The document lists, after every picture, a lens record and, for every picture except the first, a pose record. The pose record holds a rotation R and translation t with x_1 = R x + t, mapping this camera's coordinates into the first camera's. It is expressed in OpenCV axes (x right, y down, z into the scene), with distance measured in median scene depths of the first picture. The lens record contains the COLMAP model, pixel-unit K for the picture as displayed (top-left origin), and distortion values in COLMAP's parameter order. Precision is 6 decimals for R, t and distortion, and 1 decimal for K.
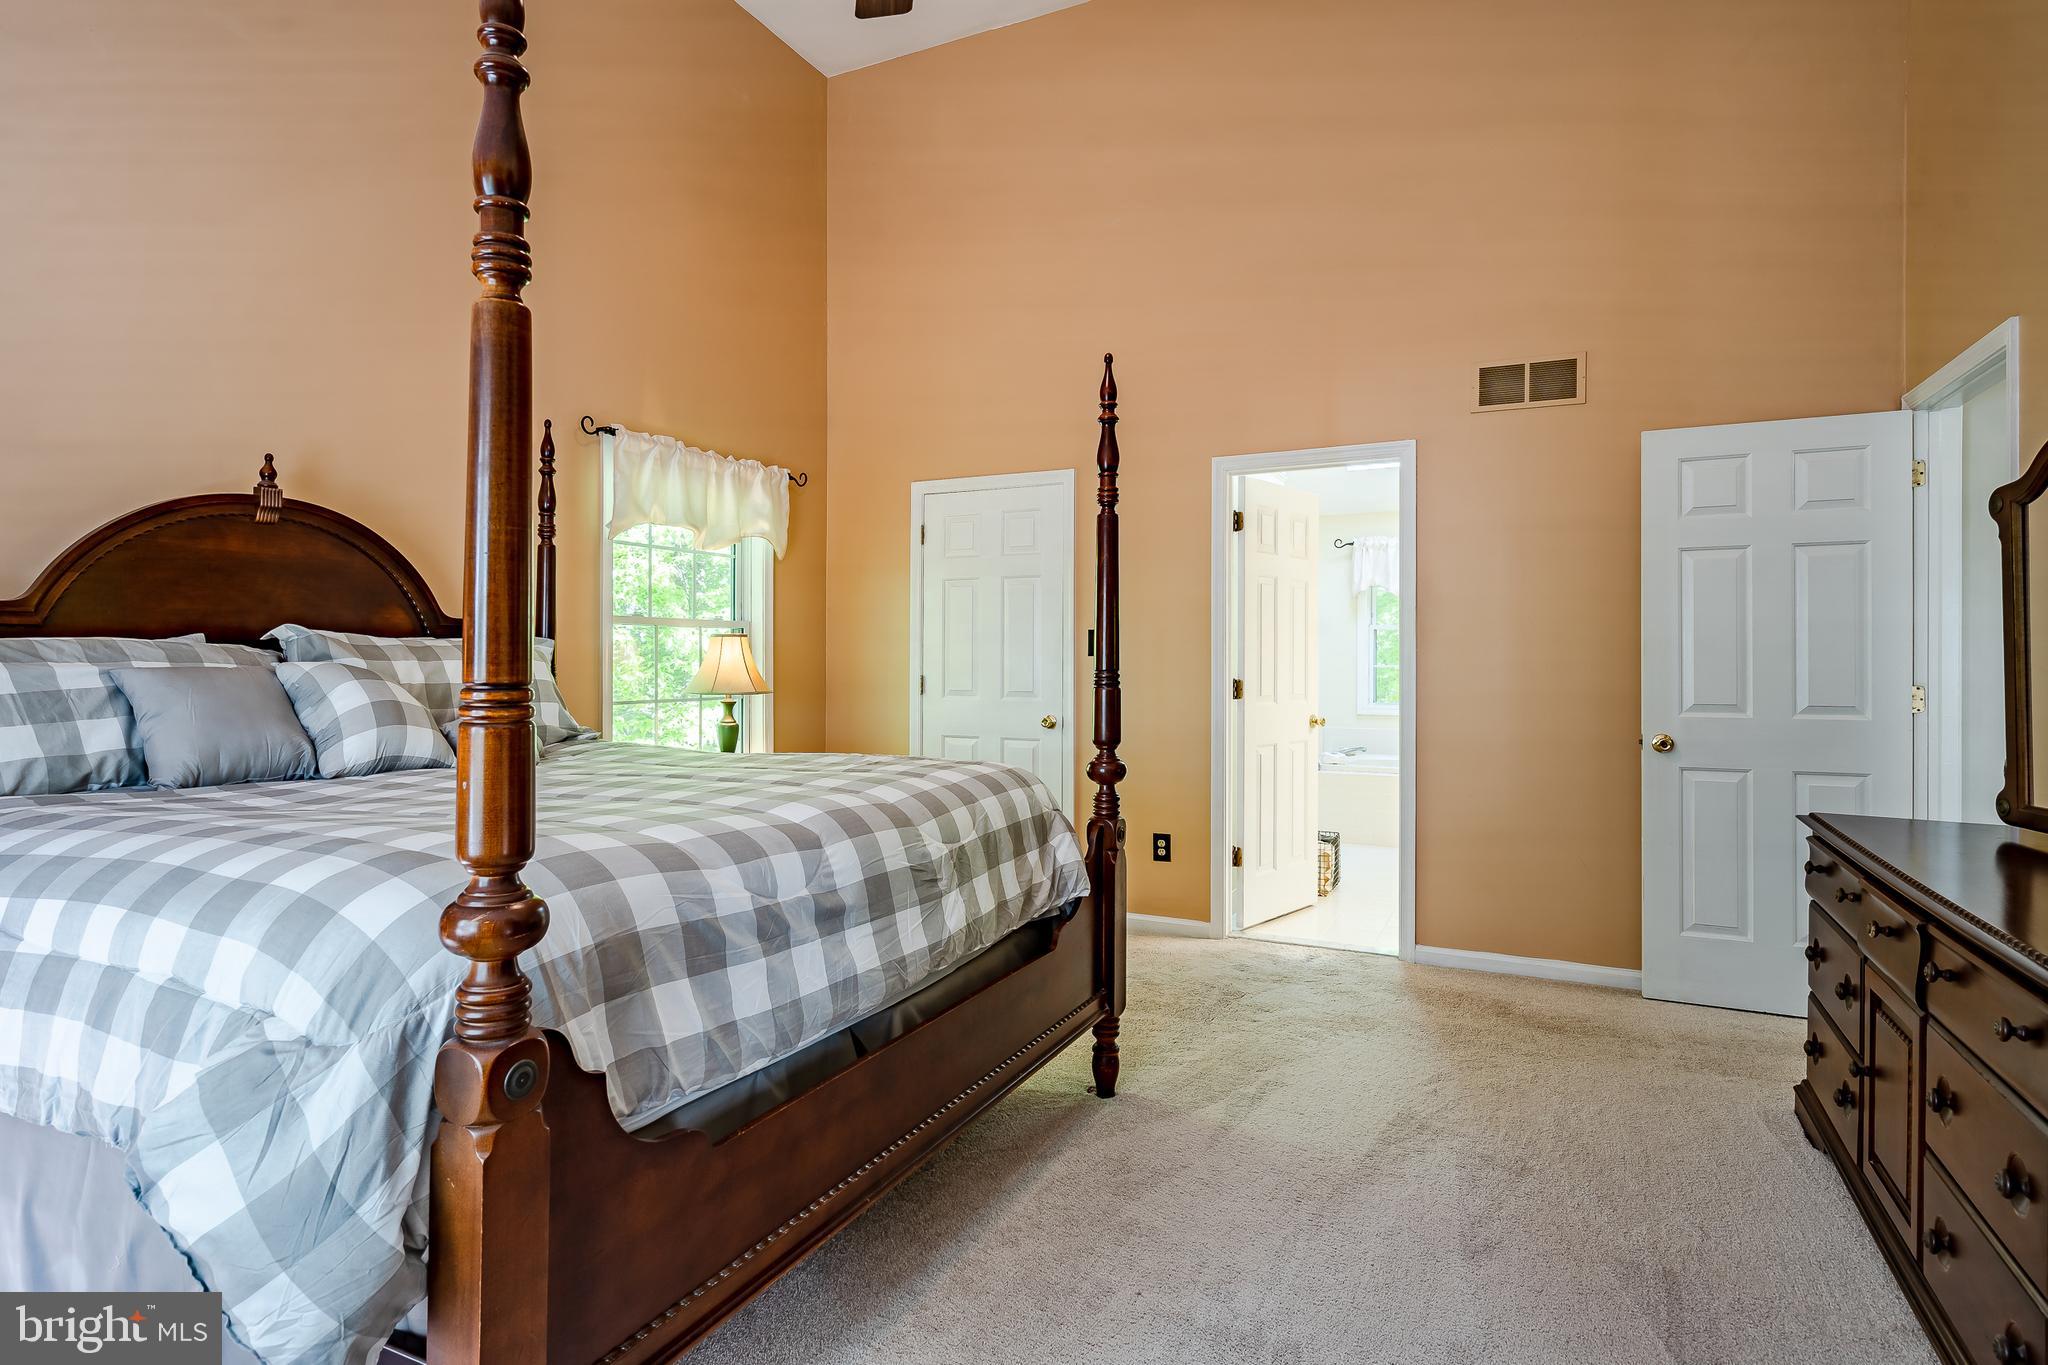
lens RADIAL K [[1064.5, 0, 1001.0], [0, 1064.5, 657.1], [0, 0, 1]] dist [-0.001698, 0.000698]
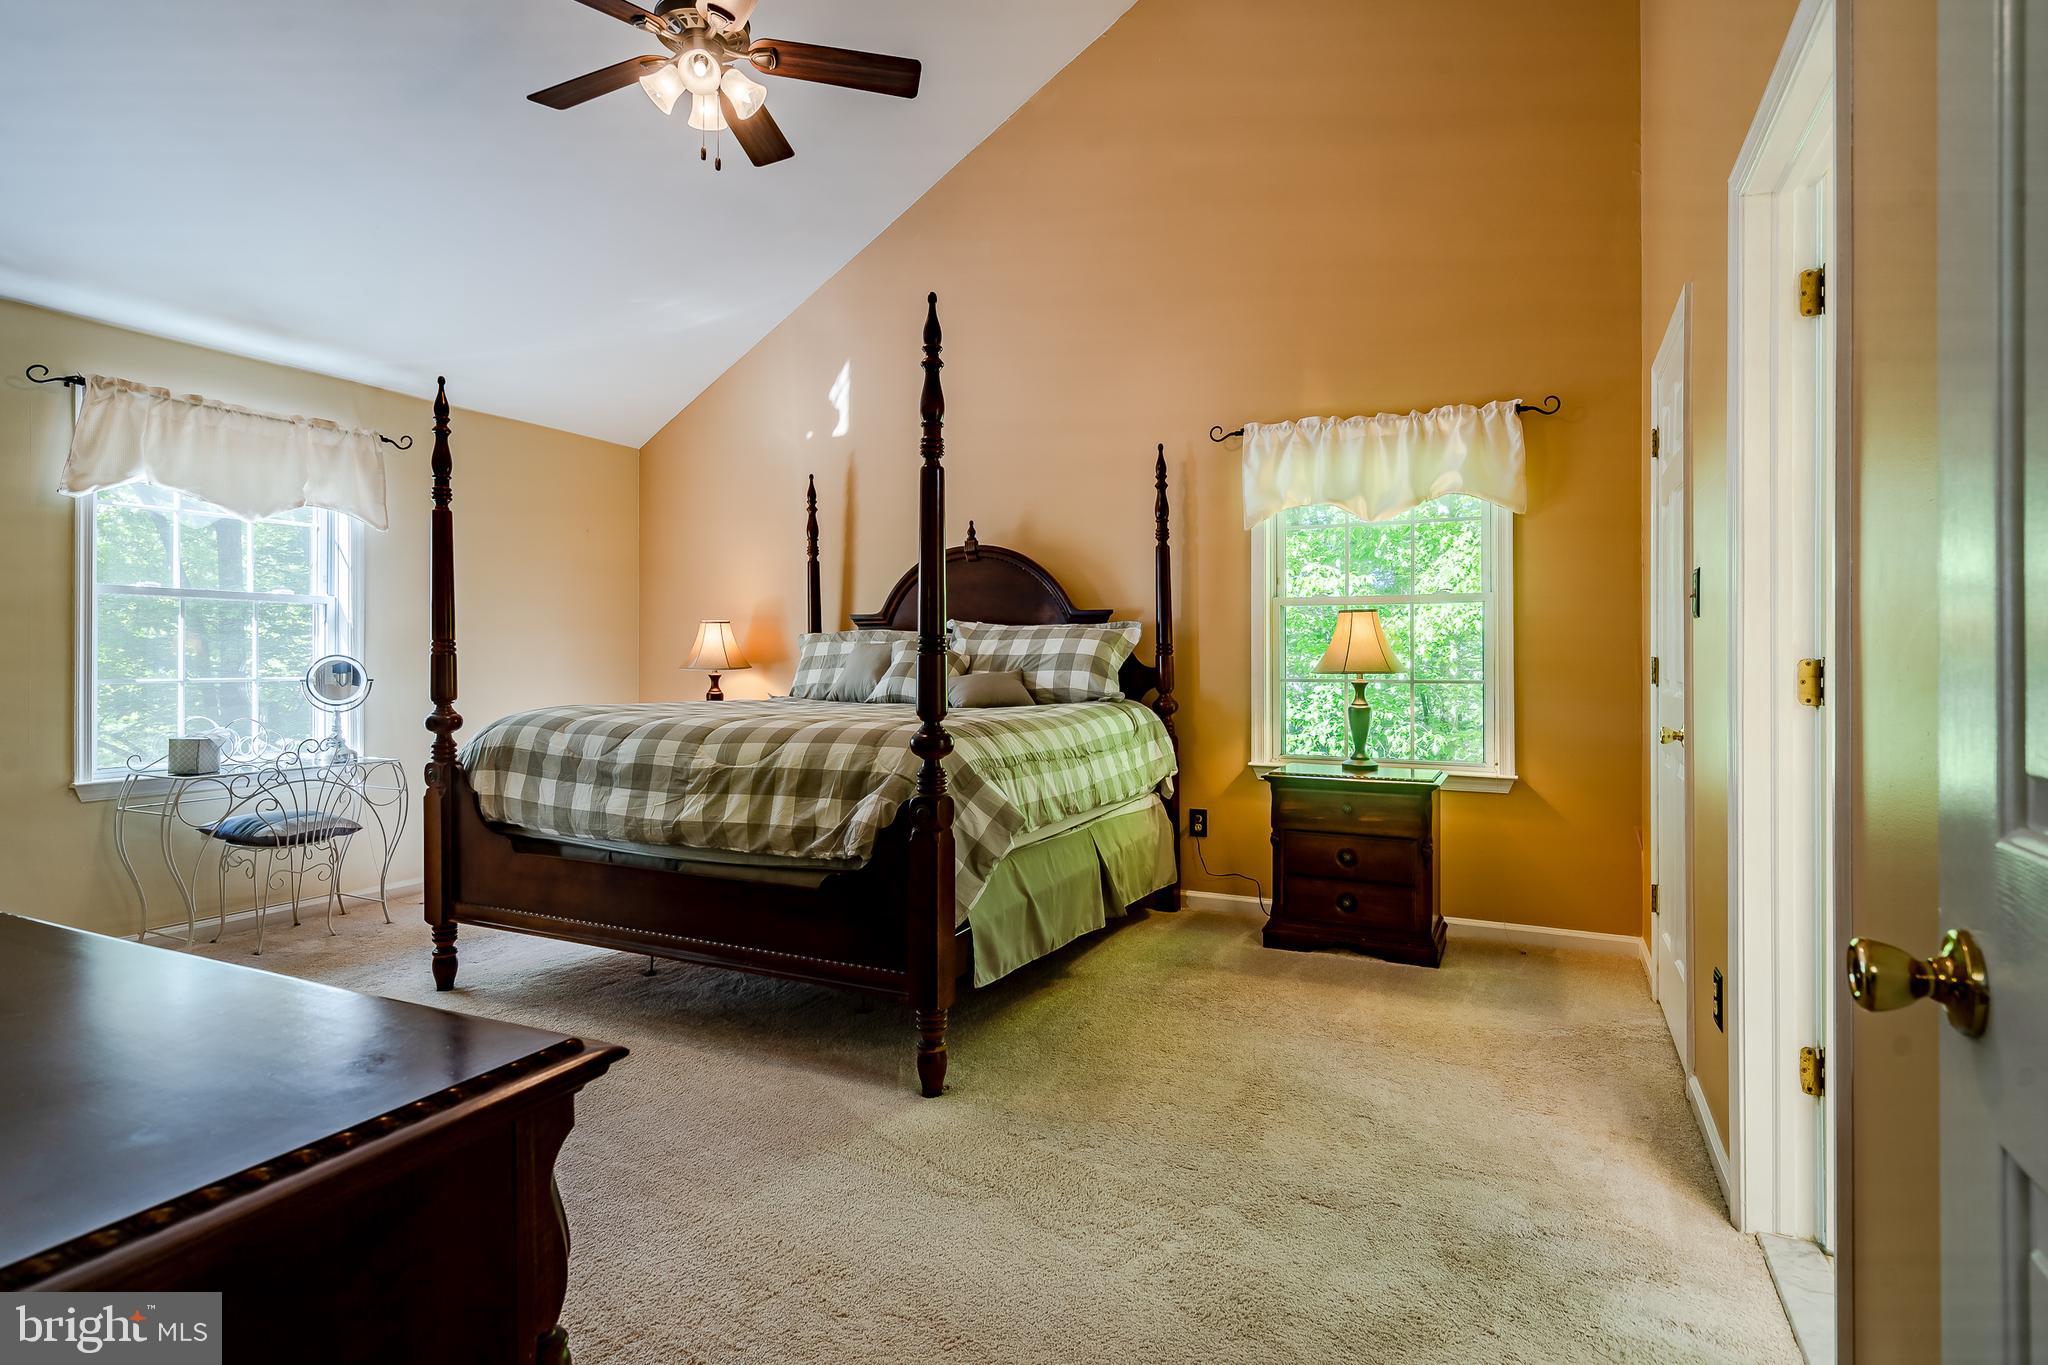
lens RADIAL K [[1064.5, 0, 1001.0], [0, 1064.5, 657.1], [0, 0, 1]] dist [-0.001698, 0.000698]
pose [[-0.001651, 0.001280, -0.999998, 1.043274], [0.000482, 0.999999, 0.001279, 0.026987], [0.999999, -0.000480, -0.001652, 1.070850]]
